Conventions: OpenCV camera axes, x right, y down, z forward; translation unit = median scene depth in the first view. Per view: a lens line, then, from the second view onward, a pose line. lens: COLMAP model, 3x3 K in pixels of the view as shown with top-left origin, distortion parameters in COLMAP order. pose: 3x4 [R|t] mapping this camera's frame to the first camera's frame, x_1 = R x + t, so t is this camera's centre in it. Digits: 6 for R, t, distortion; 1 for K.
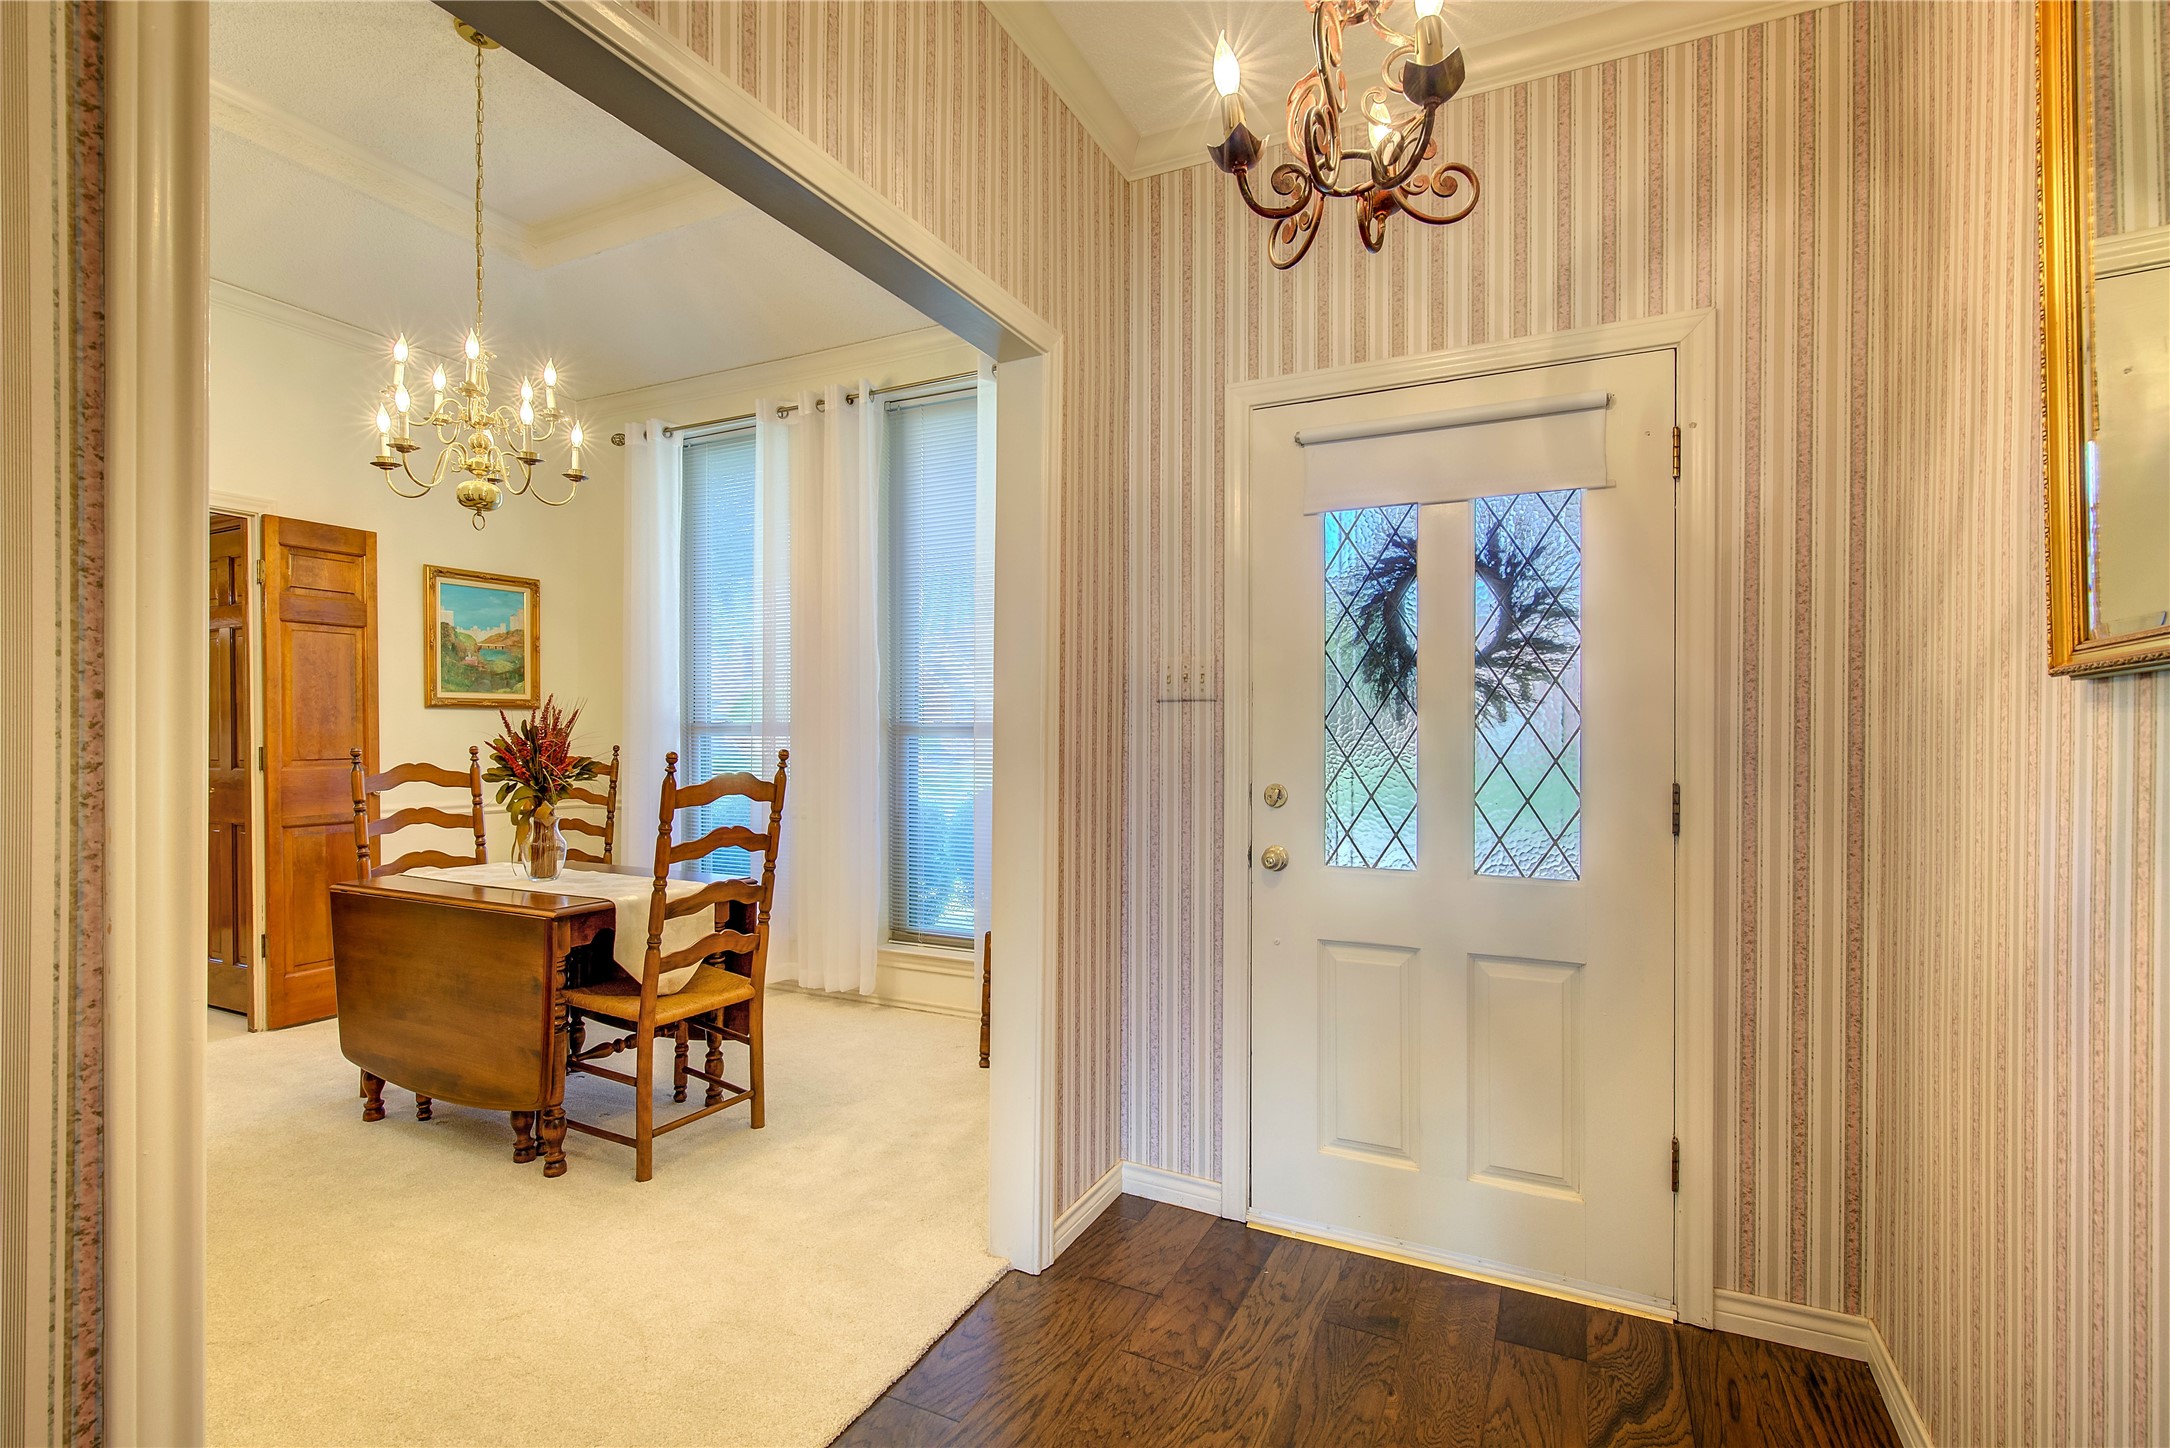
lens RADIAL K [[981.5, 0, 1080.3], [0, 981.5, 736.2], [0, 0, 1]] dist [-0.003817, 0.001810]
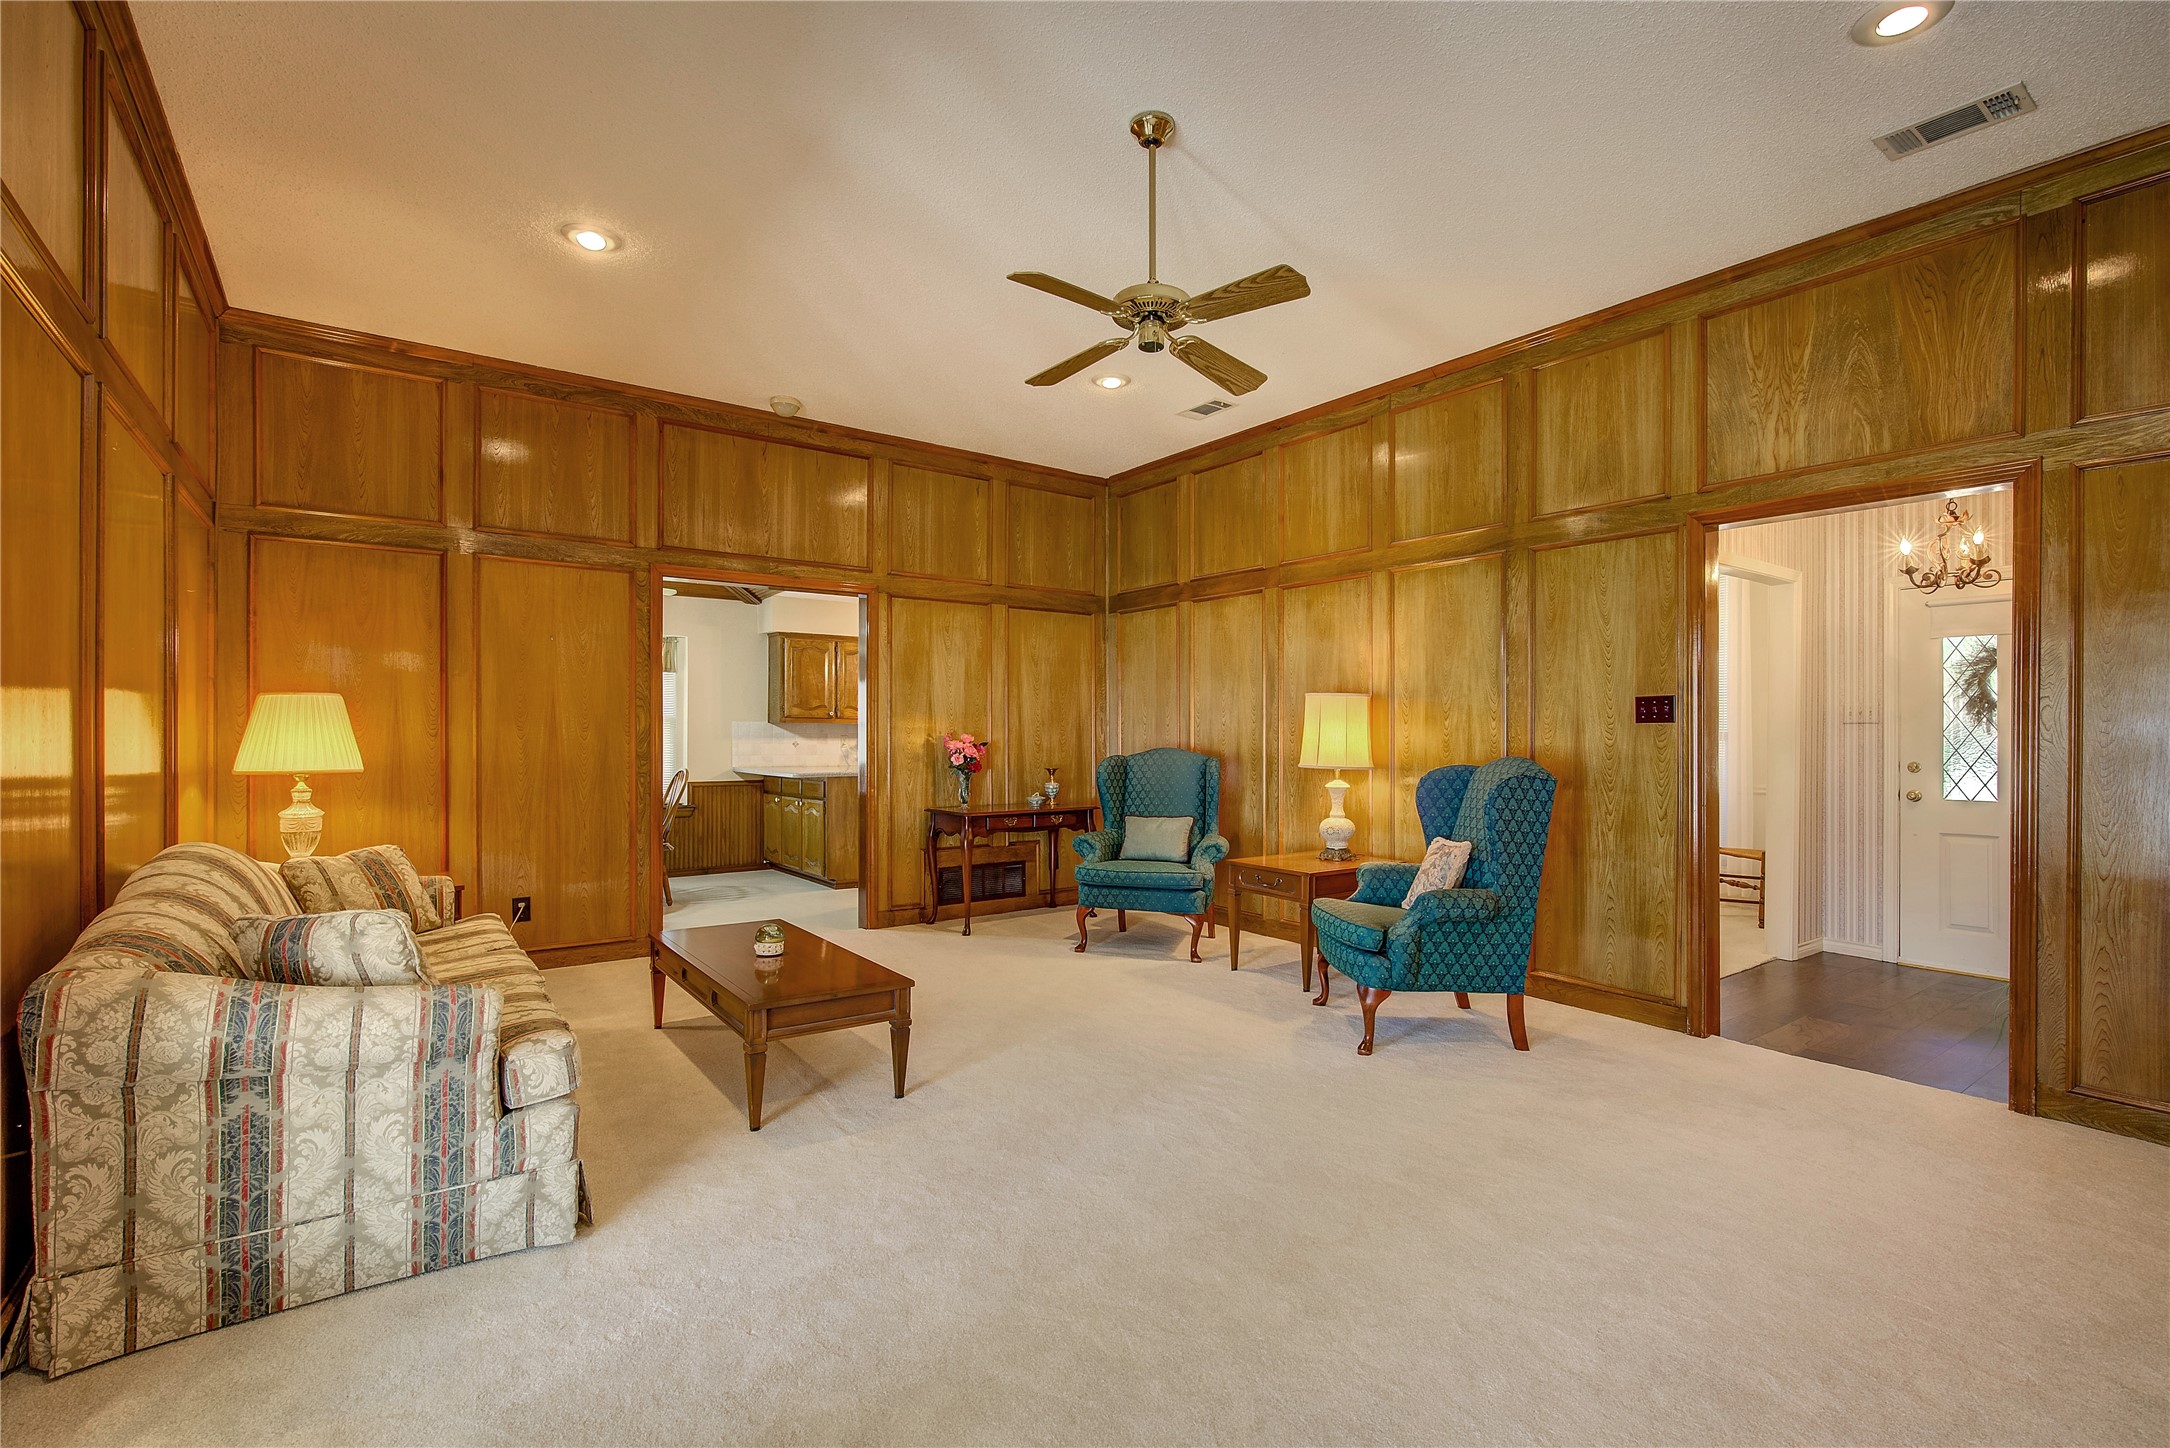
lens RADIAL K [[981.5, 0, 1084.6], [0, 981.5, 730.8], [0, 0, 1]] dist [-0.003817, 0.001810]
pose [[0.888655, -0.000250, -0.458577, -0.444462], [-0.003389, 0.999969, -0.007112, 0.002213], [0.458564, 0.007874, 0.888626, -1.795179]]
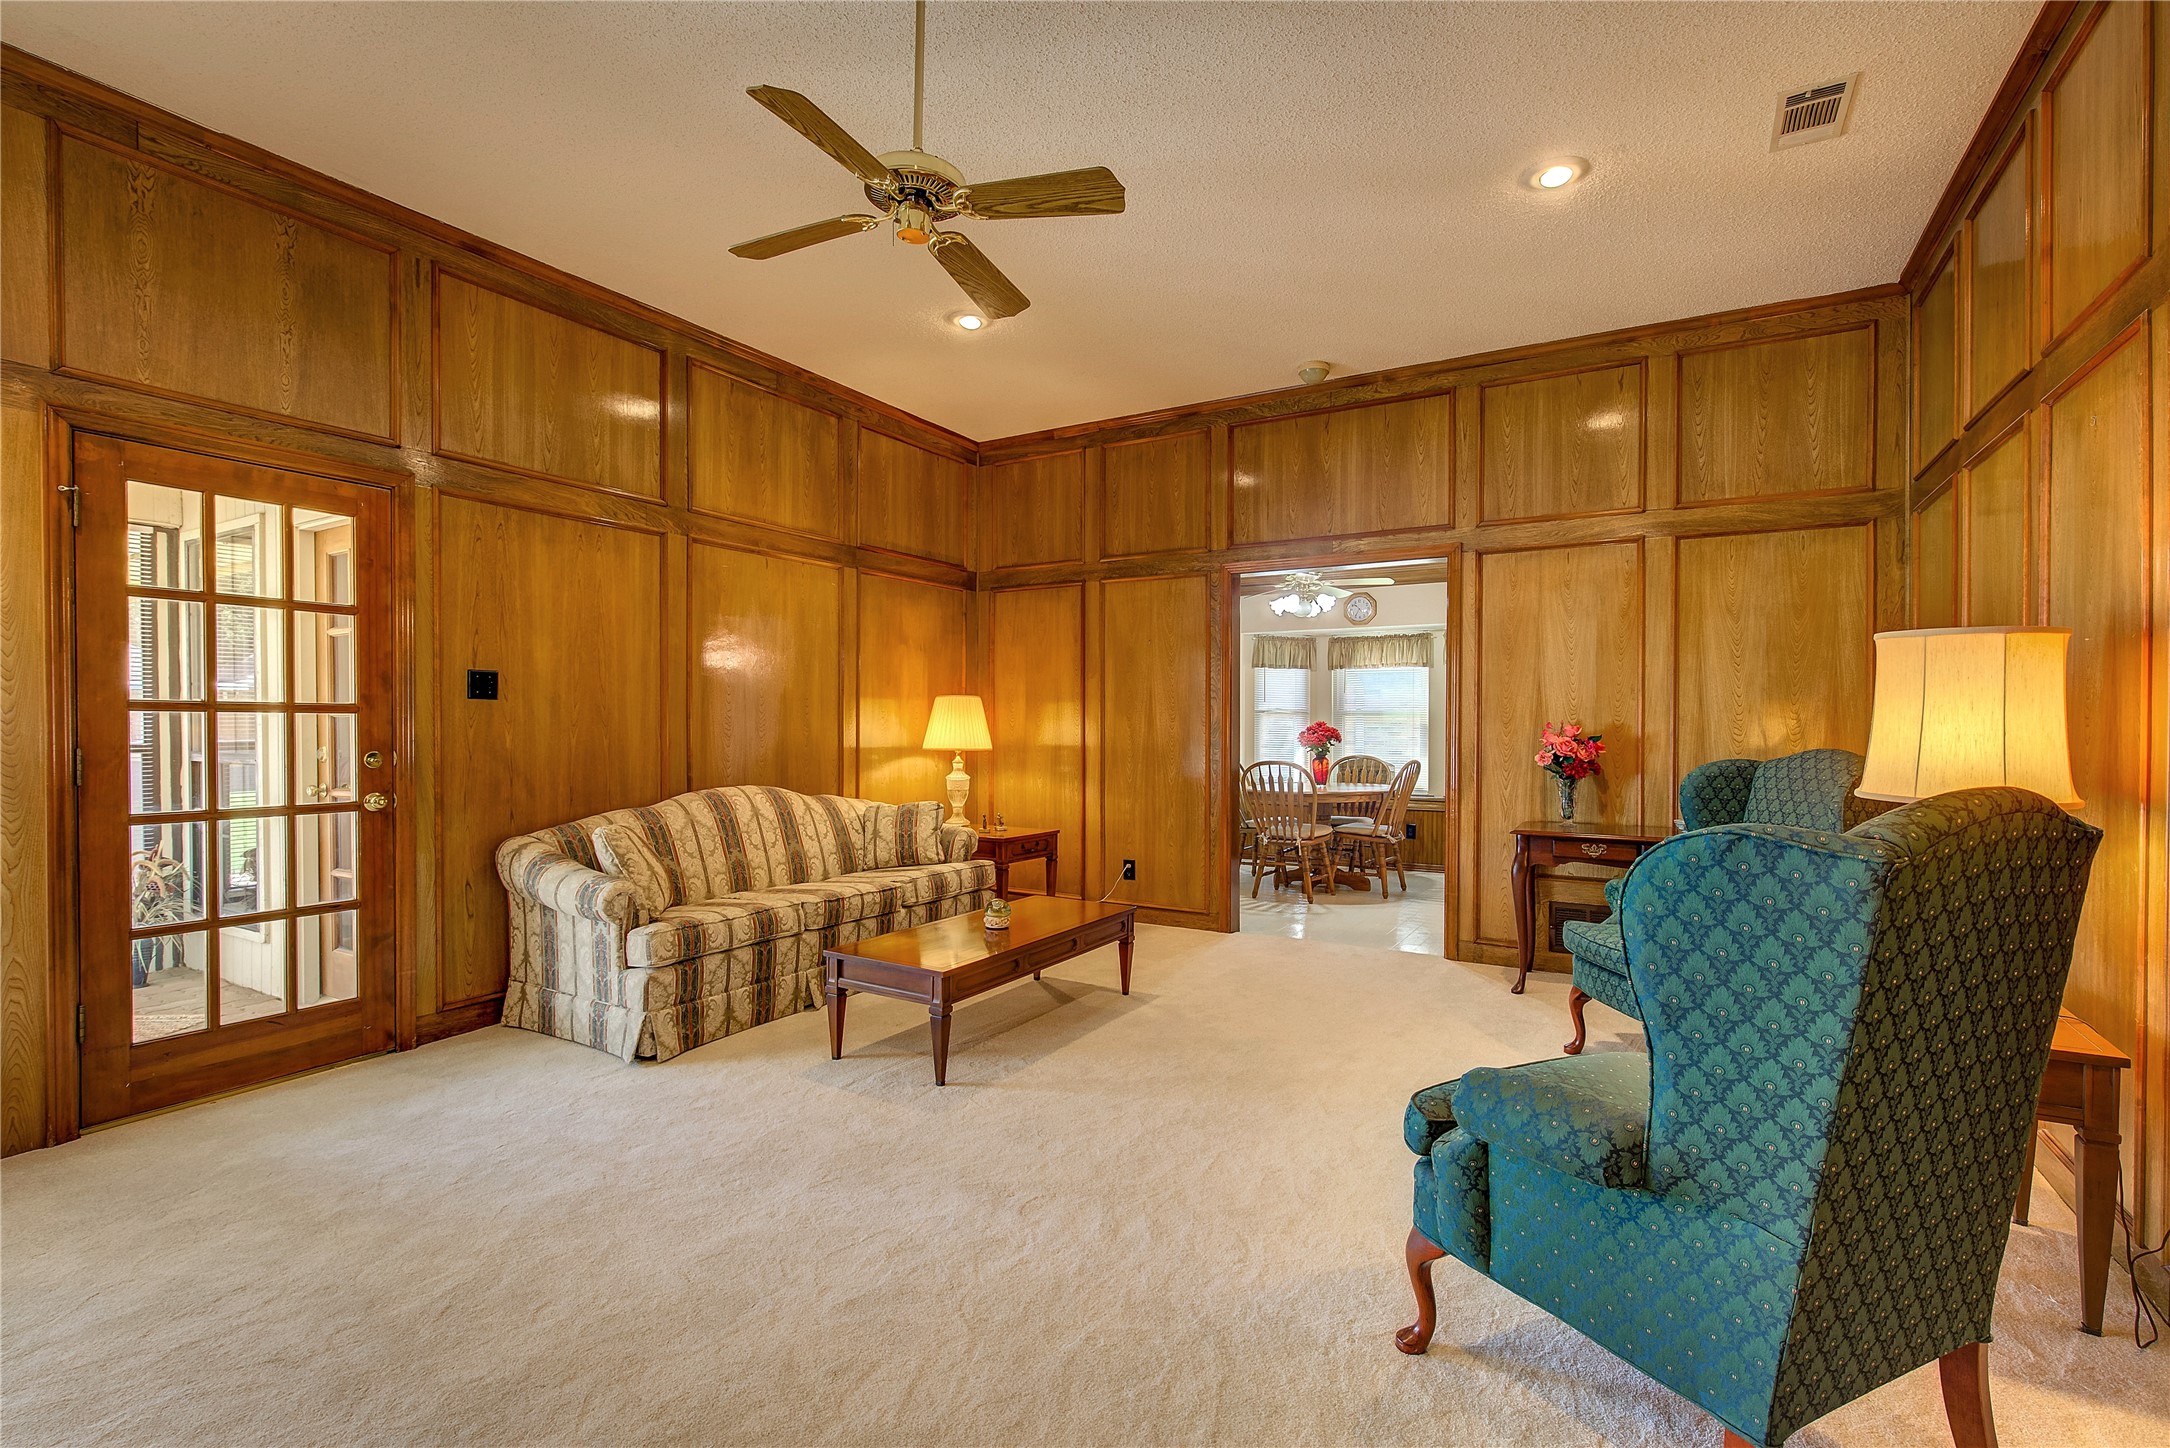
lens RADIAL K [[981.5, 0, 1094.6], [0, 981.5, 720.3], [0, 0, 1]] dist [-0.003817, 0.001810]
pose [[-0.060817, -0.002557, -0.998146, 0.044974], [-0.006098, 0.999979, -0.002190, -0.004588], [0.998130, 0.005954, -0.060831, -0.432289]]
